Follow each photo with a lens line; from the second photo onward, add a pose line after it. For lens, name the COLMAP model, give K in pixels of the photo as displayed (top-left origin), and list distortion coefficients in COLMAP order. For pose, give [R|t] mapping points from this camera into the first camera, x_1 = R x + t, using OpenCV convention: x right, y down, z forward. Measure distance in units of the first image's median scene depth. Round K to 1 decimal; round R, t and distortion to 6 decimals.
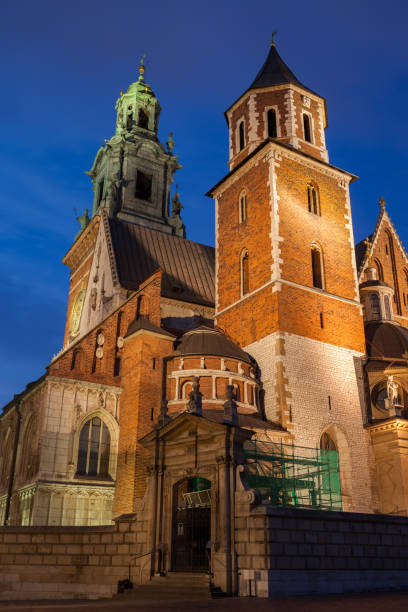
lens RADIAL K [[579.7, 0, 208.0], [0, 579.7, 318.7], [0, 0, 1]] dist [-0.056630, 0.000000]
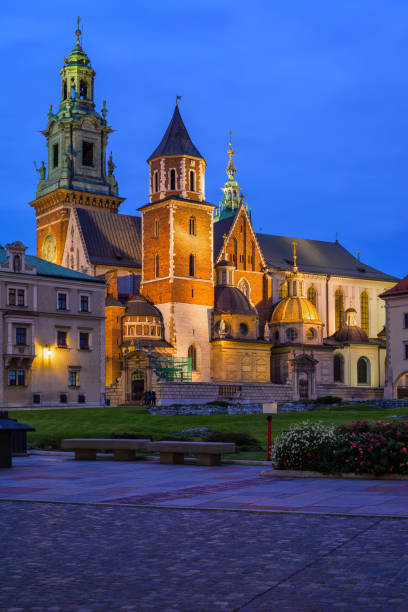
lens RADIAL K [[816.7, 0, 210.5], [0, 816.7, 356.2], [0, 0, 1]] dist [-0.024555, 0.000000]
pose [[0.993115, -0.009577, 0.116748, -0.087823], [-0.029084, 0.945284, 0.324951, -0.717185], [-0.113472, -0.326109, 0.938497, -1.812663]]
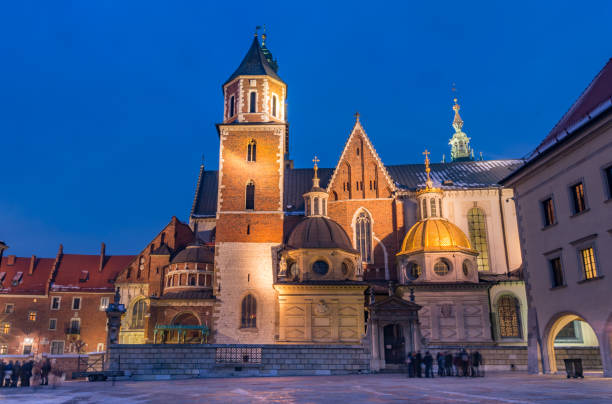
lens RADIAL K [[477.9, 0, 289.4], [0, 477.9, 236.1], [0, 0, 1]] dist [0.000994, 0.000361]
pose [[0.853060, -0.145804, -0.501029, 0.948063], [0.212429, 0.974040, 0.078229, -0.059606], [0.476616, -0.173167, 0.861888, -0.161421]]
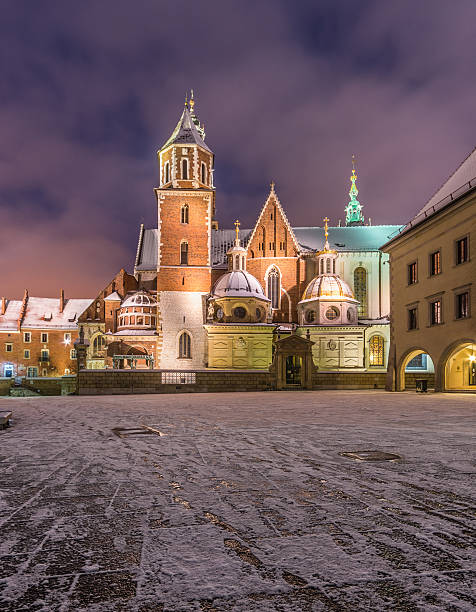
lens RADIAL K [[381.1, 0, 240.6], [0, 381.1, 373.8], [0, 0, 1]] dist [-0.001401, 0.001089]
pose [[0.890016, -0.024958, -0.455246, 0.965357], [0.188071, 0.929689, 0.316715, -0.080436], [0.415333, -0.367500, 0.832131, -0.213615]]
